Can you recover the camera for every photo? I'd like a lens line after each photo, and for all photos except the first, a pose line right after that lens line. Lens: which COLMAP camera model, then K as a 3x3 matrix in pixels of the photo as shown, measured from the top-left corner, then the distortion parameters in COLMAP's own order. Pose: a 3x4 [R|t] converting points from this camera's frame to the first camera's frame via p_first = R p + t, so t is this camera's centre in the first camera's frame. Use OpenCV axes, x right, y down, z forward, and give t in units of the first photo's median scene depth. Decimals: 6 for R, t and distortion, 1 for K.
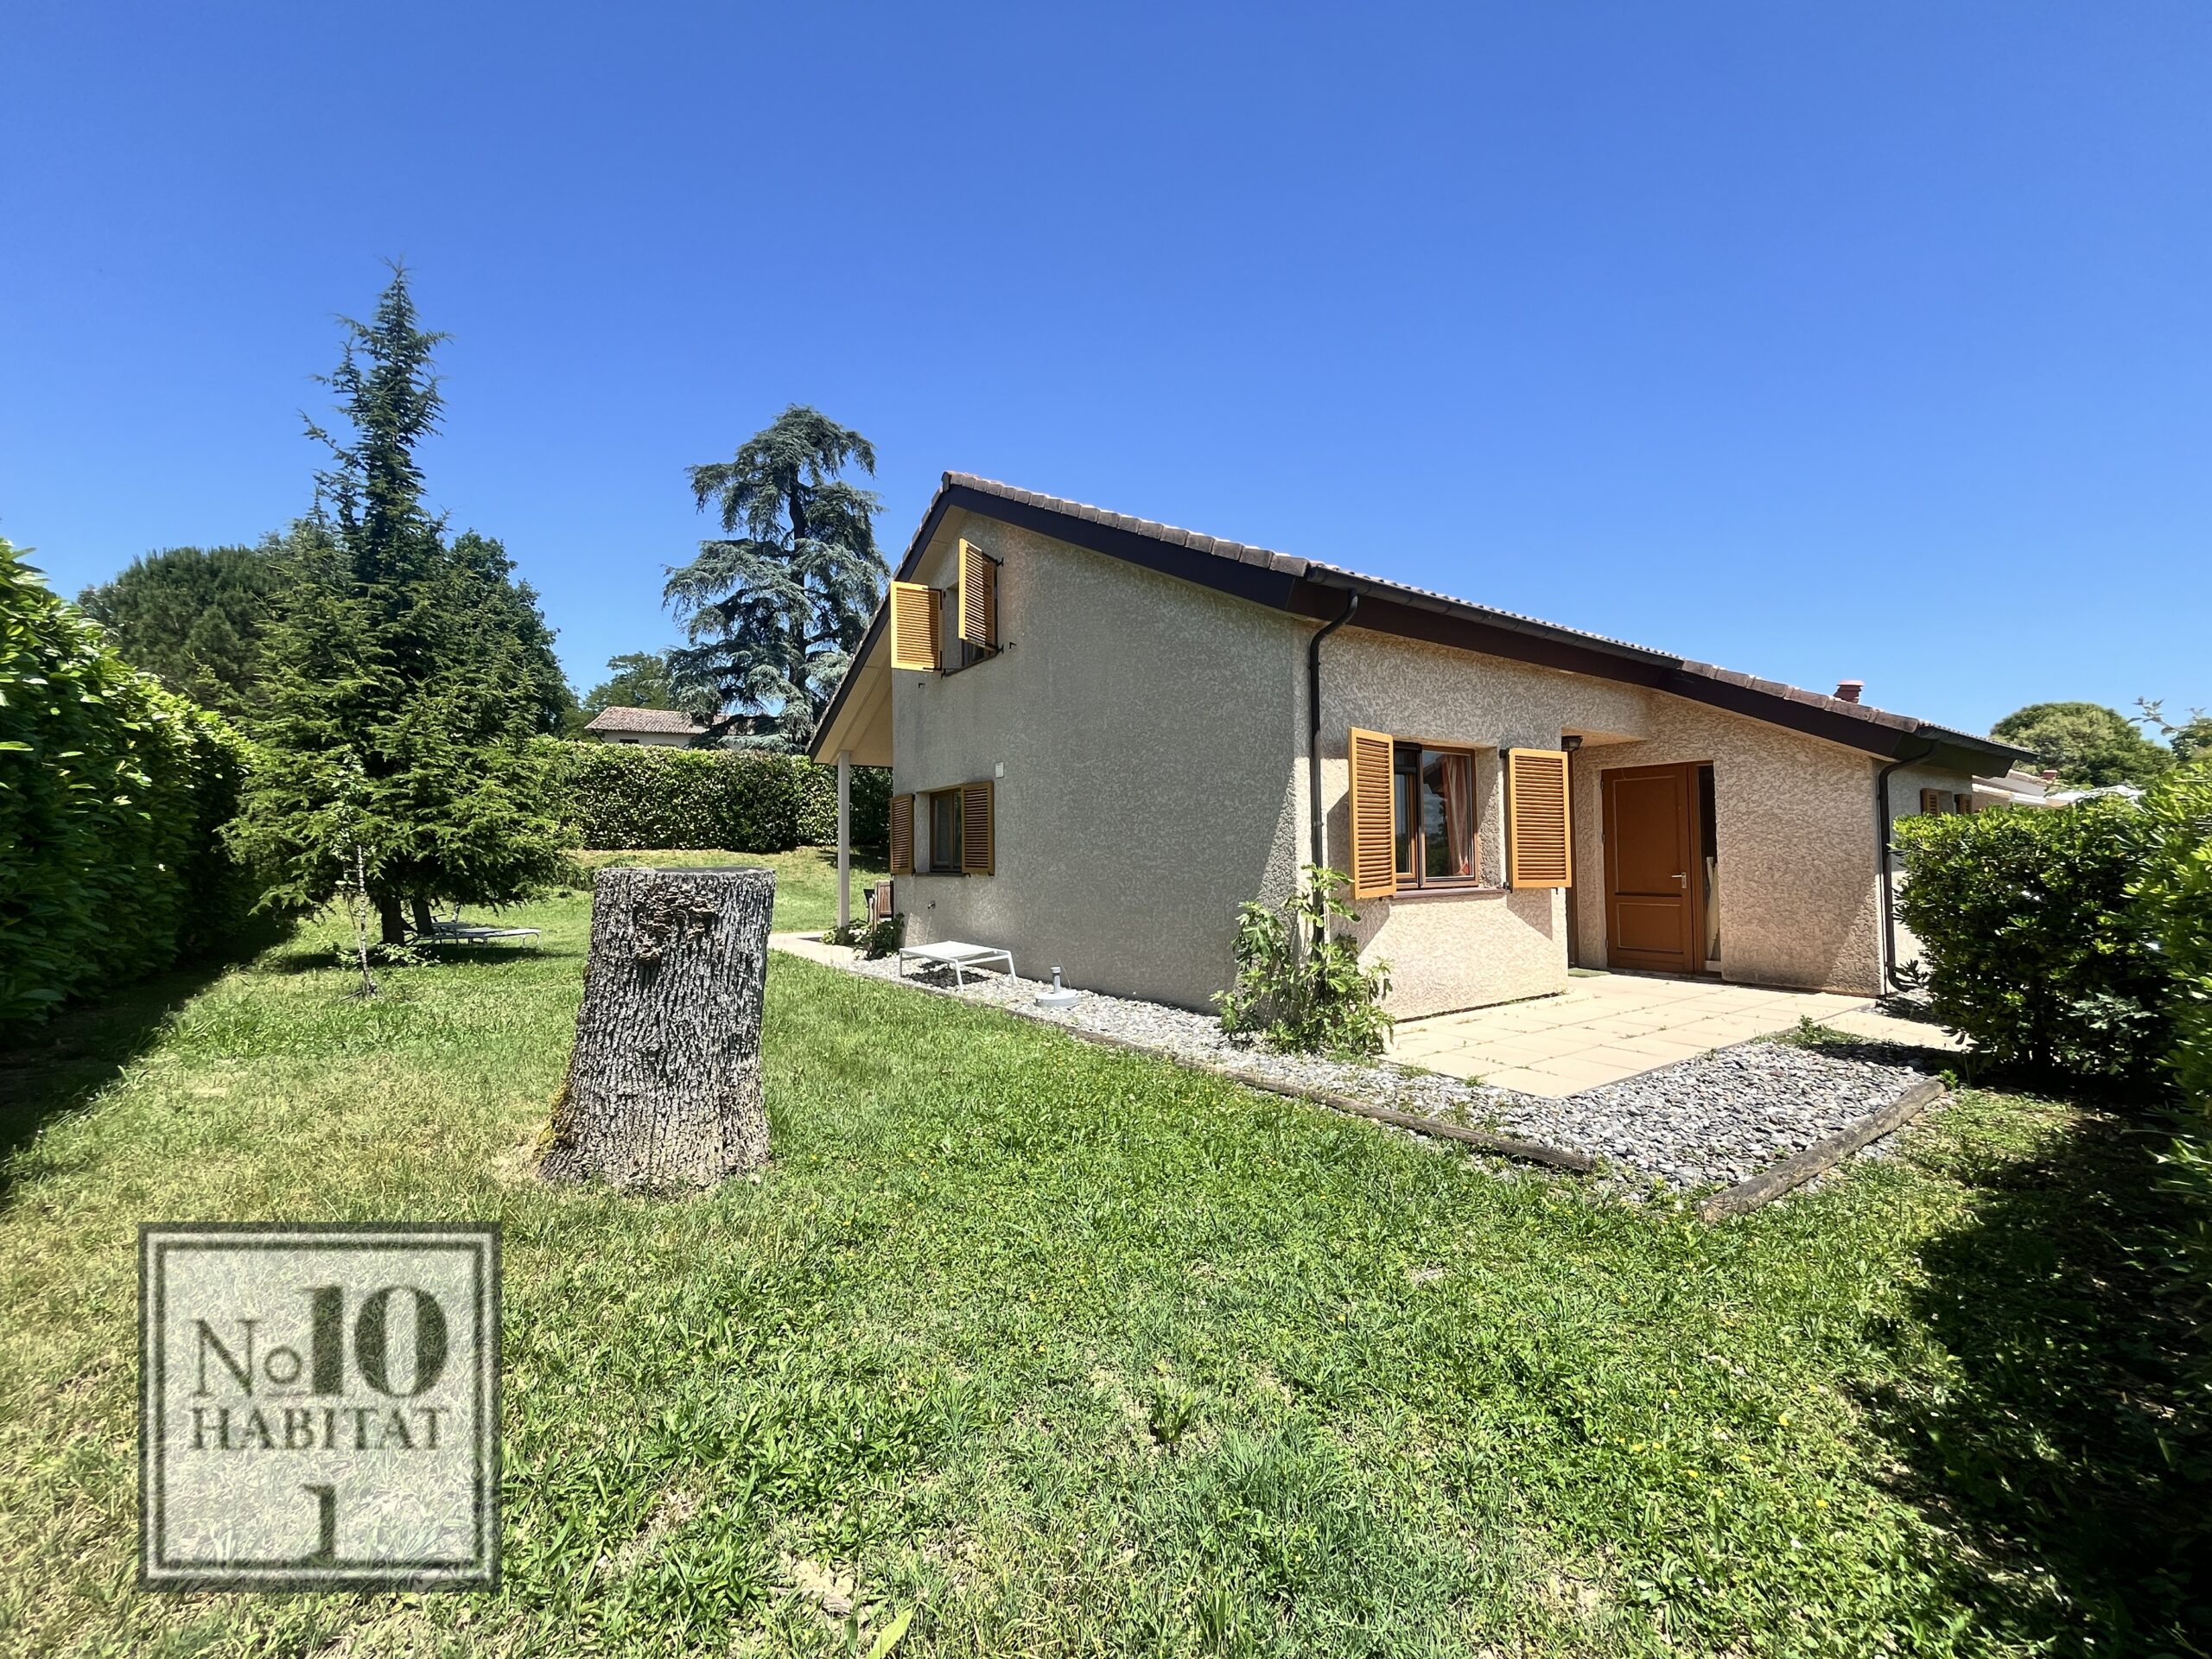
lens RADIAL K [[895.6, 0, 1104.6], [0, 895.6, 823.8], [0, 0, 1]] dist [-0.002581, -0.000221]
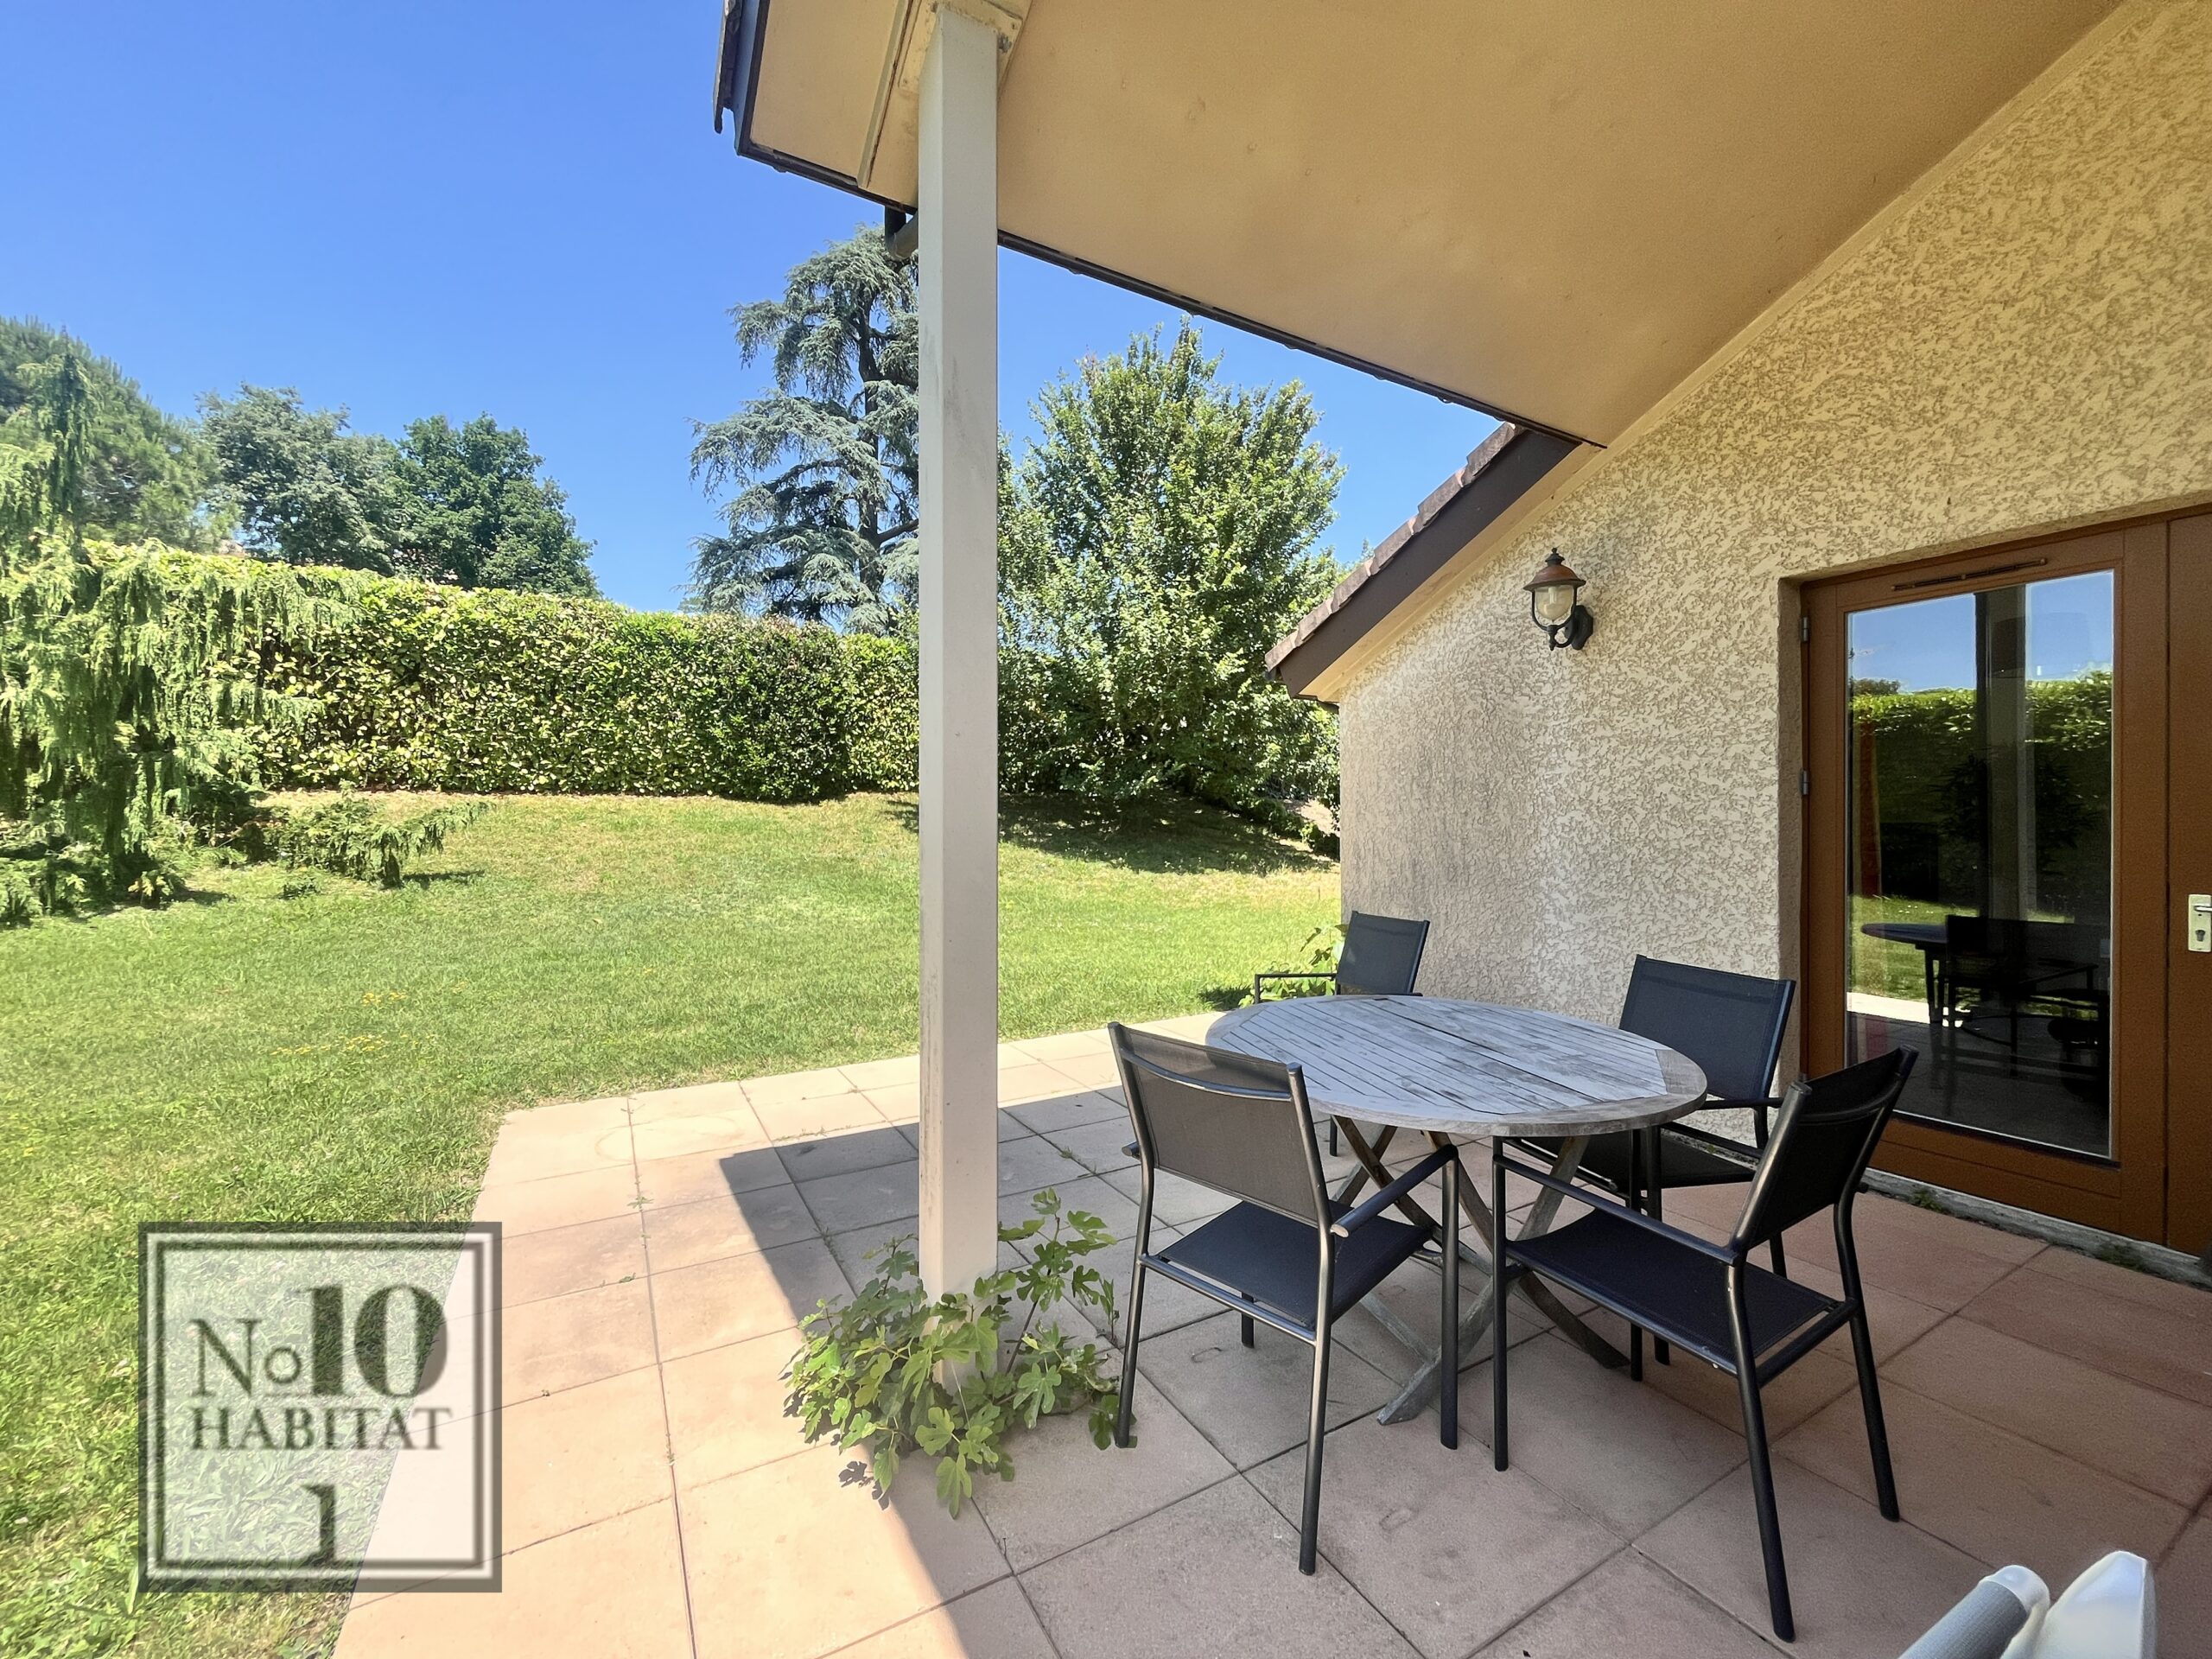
lens RADIAL K [[895.6, 0, 1104.6], [0, 895.6, 823.8], [0, 0, 1]] dist [-0.002581, -0.000221]
pose [[0.996130, 0.010030, -0.087323, -0.139519], [-0.006402, 0.999108, 0.041733, 0.020868], [0.087664, -0.041012, 0.995306, 0.469485]]
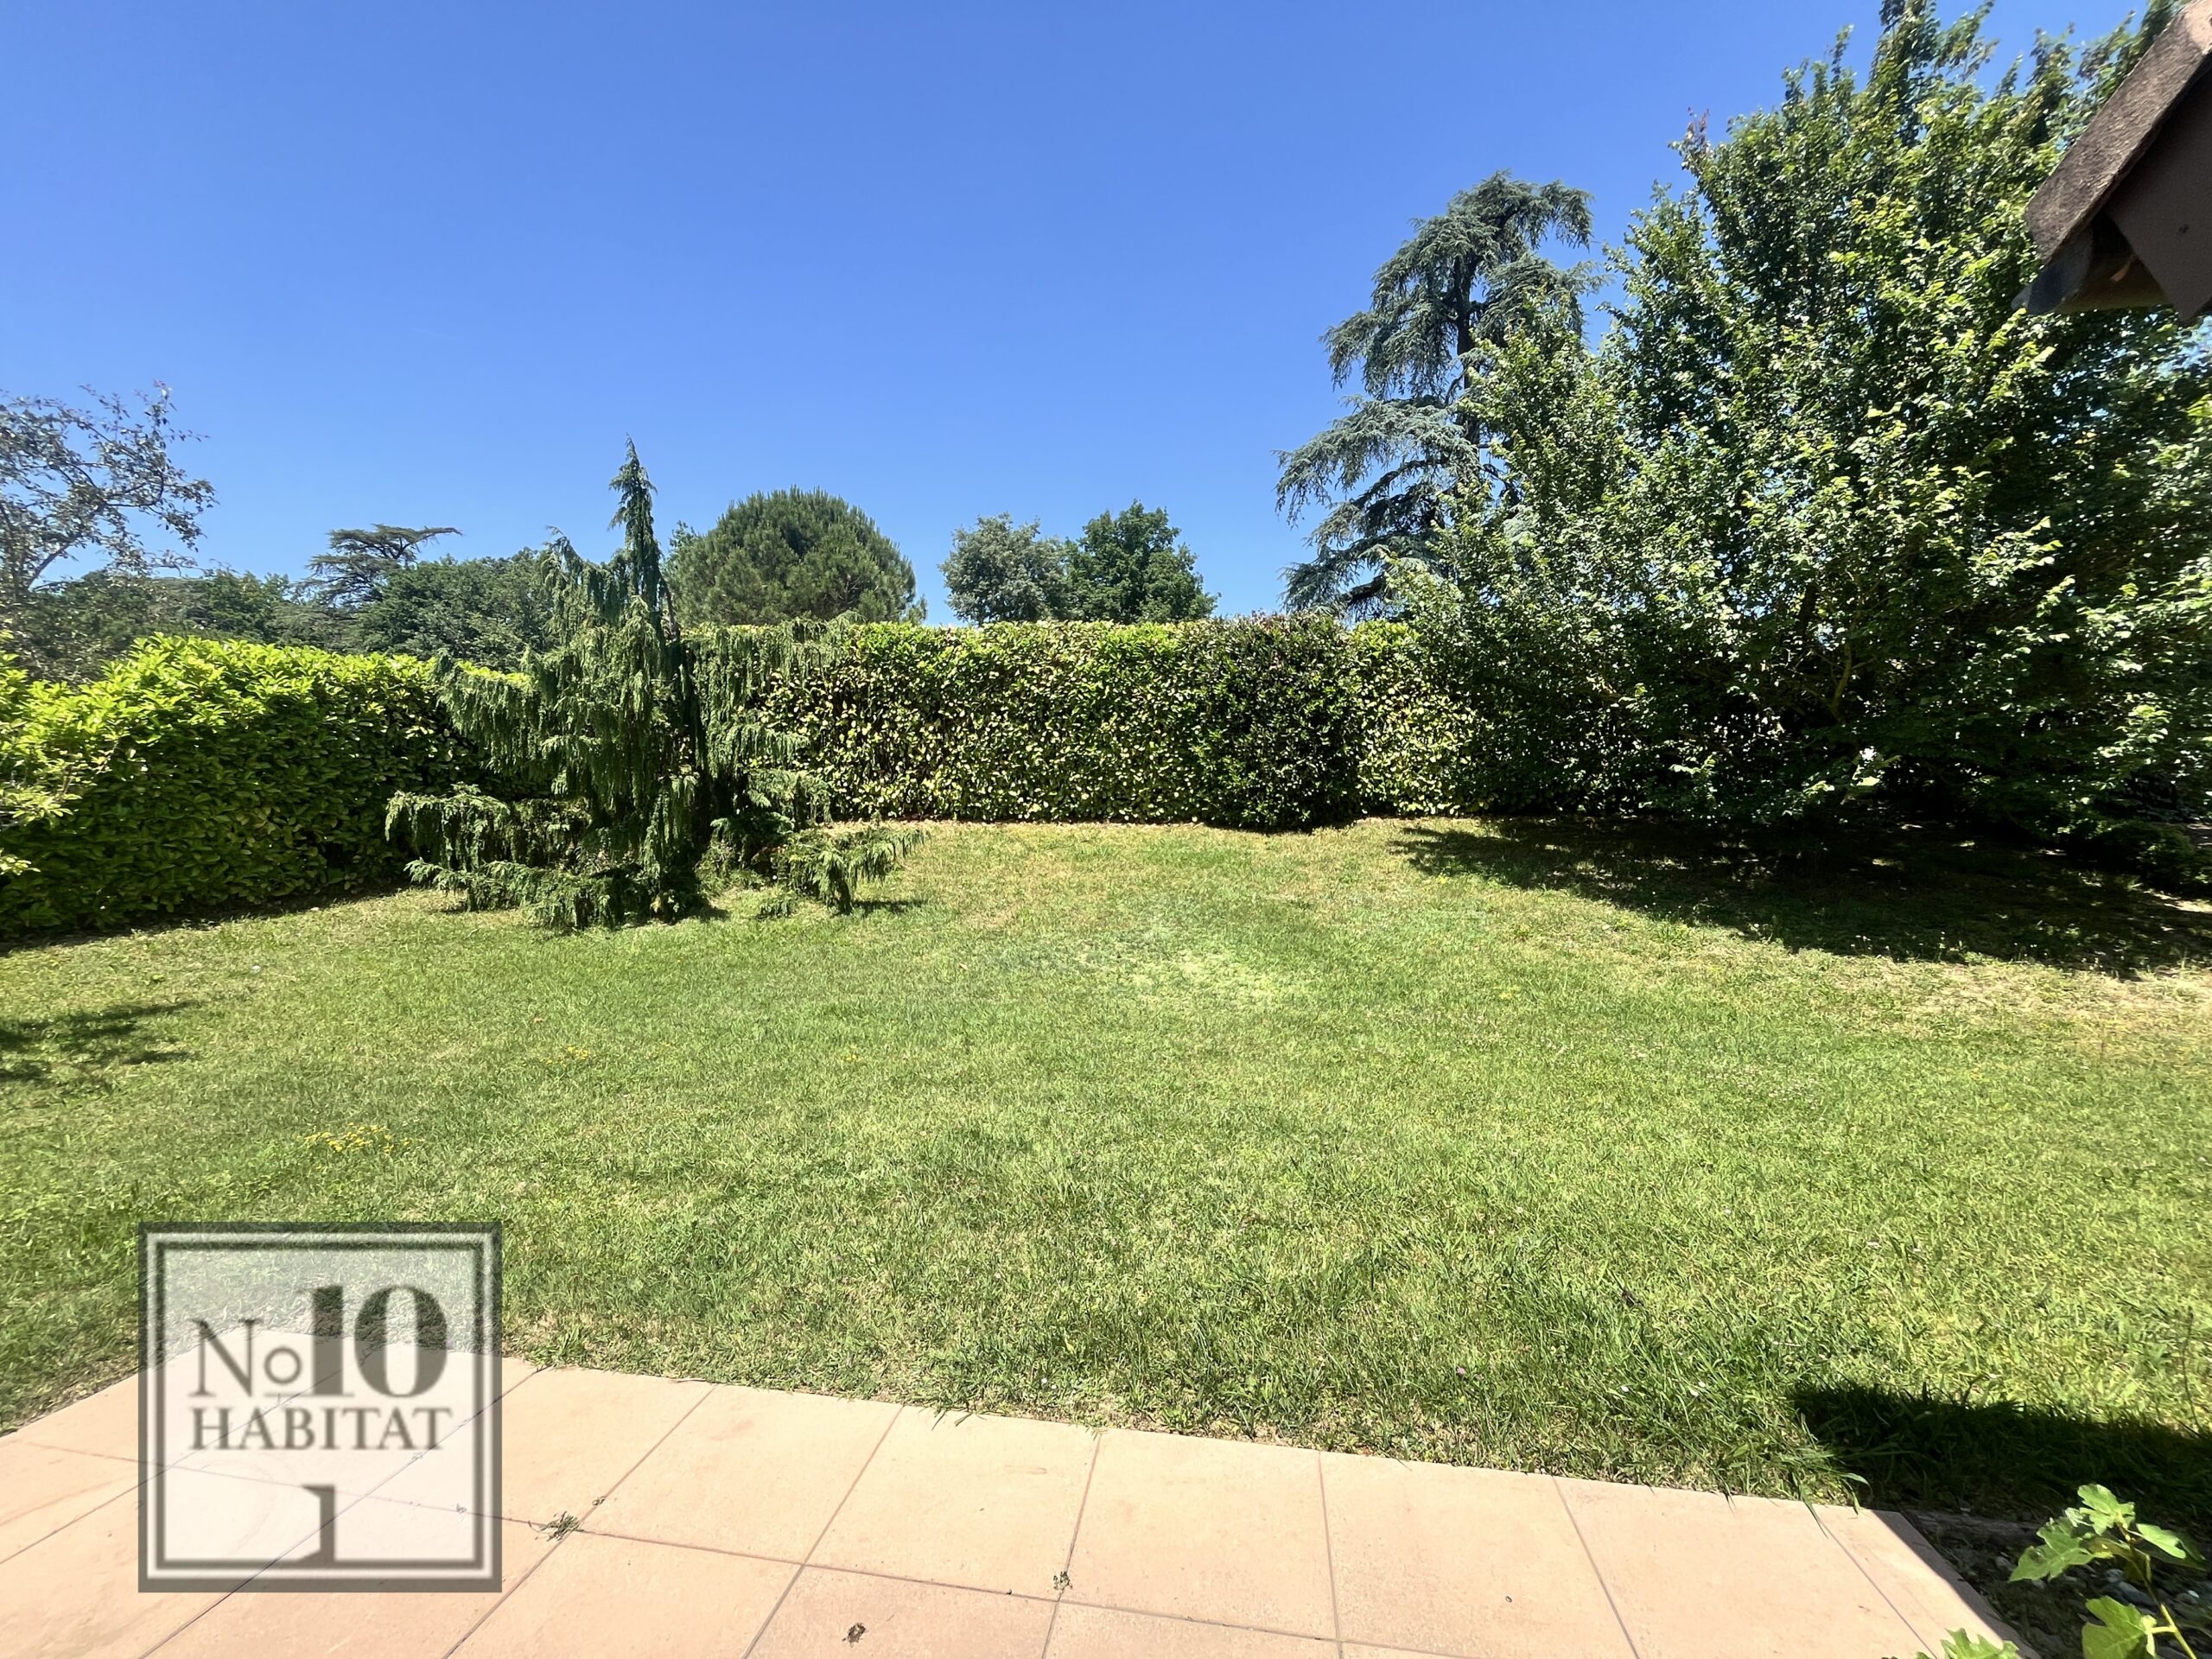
lens RADIAL K [[895.6, 0, 1104.6], [0, 895.6, 823.8], [0, 0, 1]] dist [-0.002581, -0.000221]
pose [[0.715291, 0.000532, -0.698826, -0.122597], [0.007371, 0.999938, 0.008306, 0.024096], [0.698788, -0.011093, 0.715243, 0.610335]]
